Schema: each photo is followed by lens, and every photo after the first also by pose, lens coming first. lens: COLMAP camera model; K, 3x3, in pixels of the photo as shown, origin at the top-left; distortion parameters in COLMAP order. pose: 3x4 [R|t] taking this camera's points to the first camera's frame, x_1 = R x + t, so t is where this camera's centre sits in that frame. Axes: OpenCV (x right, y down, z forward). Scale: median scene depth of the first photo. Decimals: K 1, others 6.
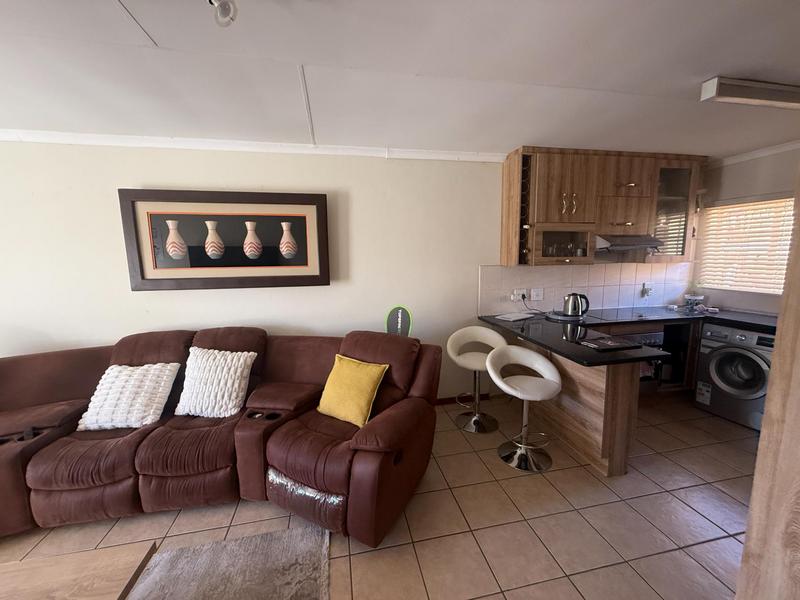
lens RADIAL K [[319.8, 0, 400.0], [0, 319.8, 300.0], [0, 0, 1]] dist [0.001077, 0.000261]
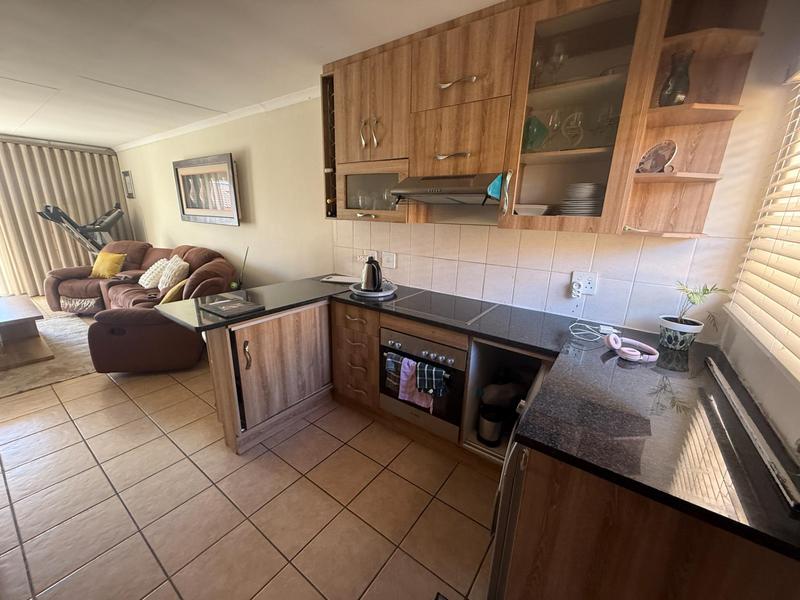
lens RADIAL K [[319.8, 0, 400.0], [0, 319.8, 300.0], [0, 0, 1]] dist [0.001077, 0.000261]
pose [[0.676551, 0.227263, -0.700450, 1.476817], [-0.135262, 0.973355, 0.185161, -0.102582], [0.723866, -0.030527, 0.689264, 0.695617]]
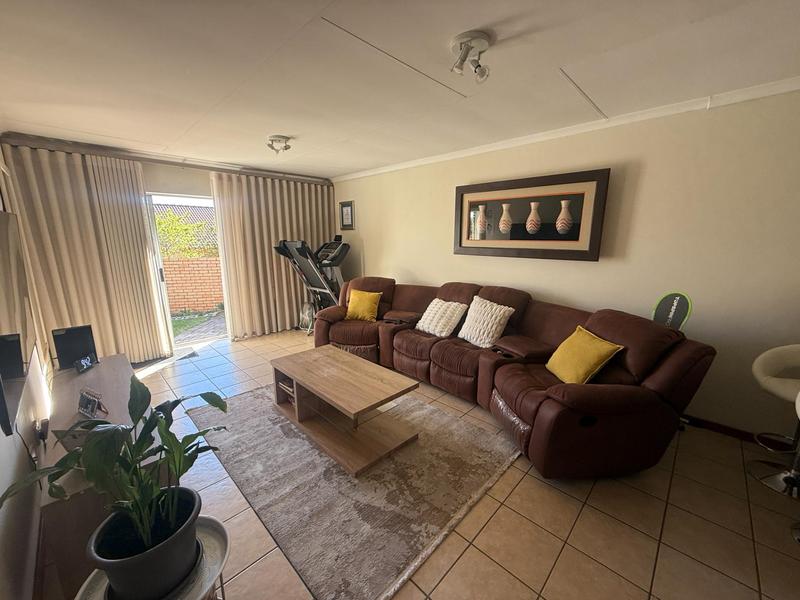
lens RADIAL K [[319.8, 0, 400.0], [0, 319.8, 300.0], [0, 0, 1]] dist [0.001077, 0.000261]
pose [[0.565784, 0.178496, -0.805001, 0.313939], [-0.122632, 0.983646, 0.131917, 0.019980], [0.815383, 0.024082, 0.578421, -0.099052]]
